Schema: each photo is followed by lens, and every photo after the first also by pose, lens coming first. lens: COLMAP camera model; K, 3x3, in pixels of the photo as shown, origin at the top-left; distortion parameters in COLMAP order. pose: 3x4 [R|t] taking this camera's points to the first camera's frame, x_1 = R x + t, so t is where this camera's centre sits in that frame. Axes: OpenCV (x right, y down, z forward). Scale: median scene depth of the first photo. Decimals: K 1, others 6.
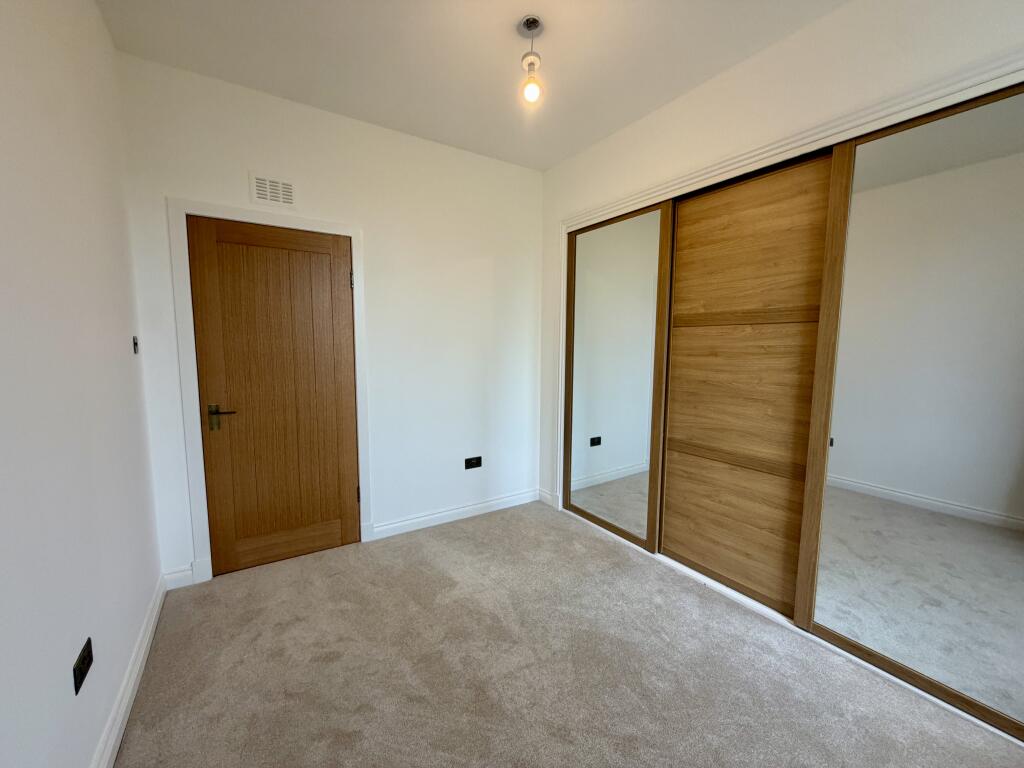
lens RADIAL K [[409.9, 0, 510.5], [0, 409.9, 385.1], [0, 0, 1]] dist [-0.002422, -0.000126]
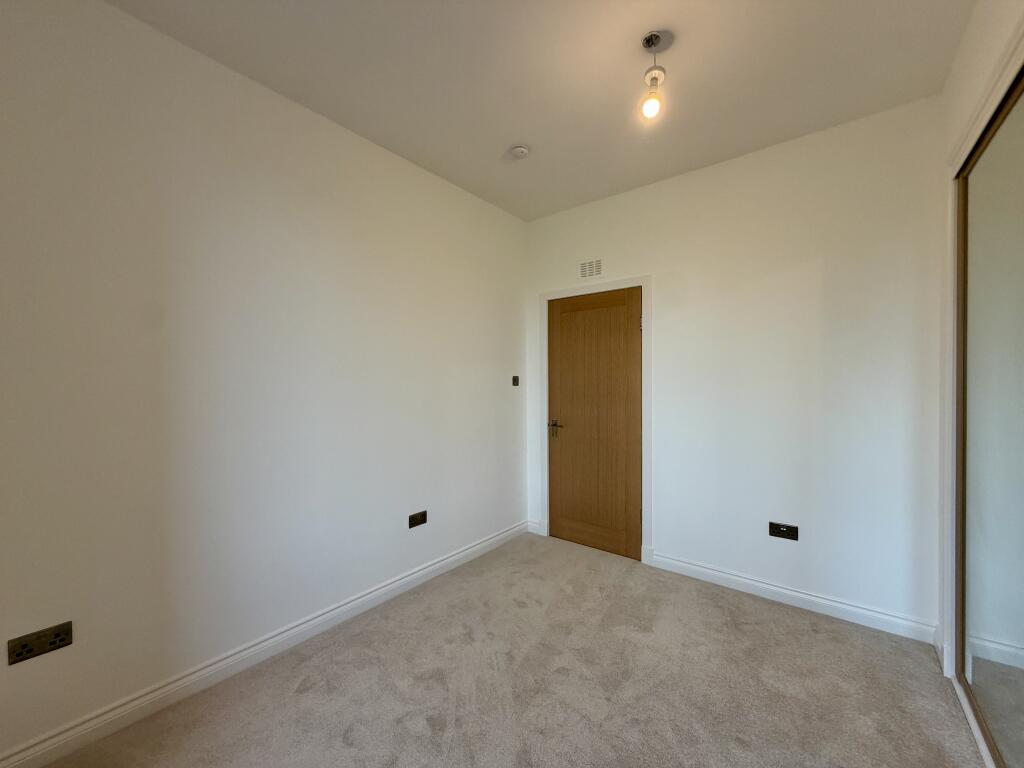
lens RADIAL K [[409.9, 0, 511.6], [0, 409.9, 384.5], [0, 0, 1]] dist [-0.002422, -0.000126]
pose [[0.315416, -0.003704, -0.948946, 0.662239], [-0.087807, 0.995588, -0.033071, -0.017747], [0.944882, 0.093756, 0.313699, 0.359900]]
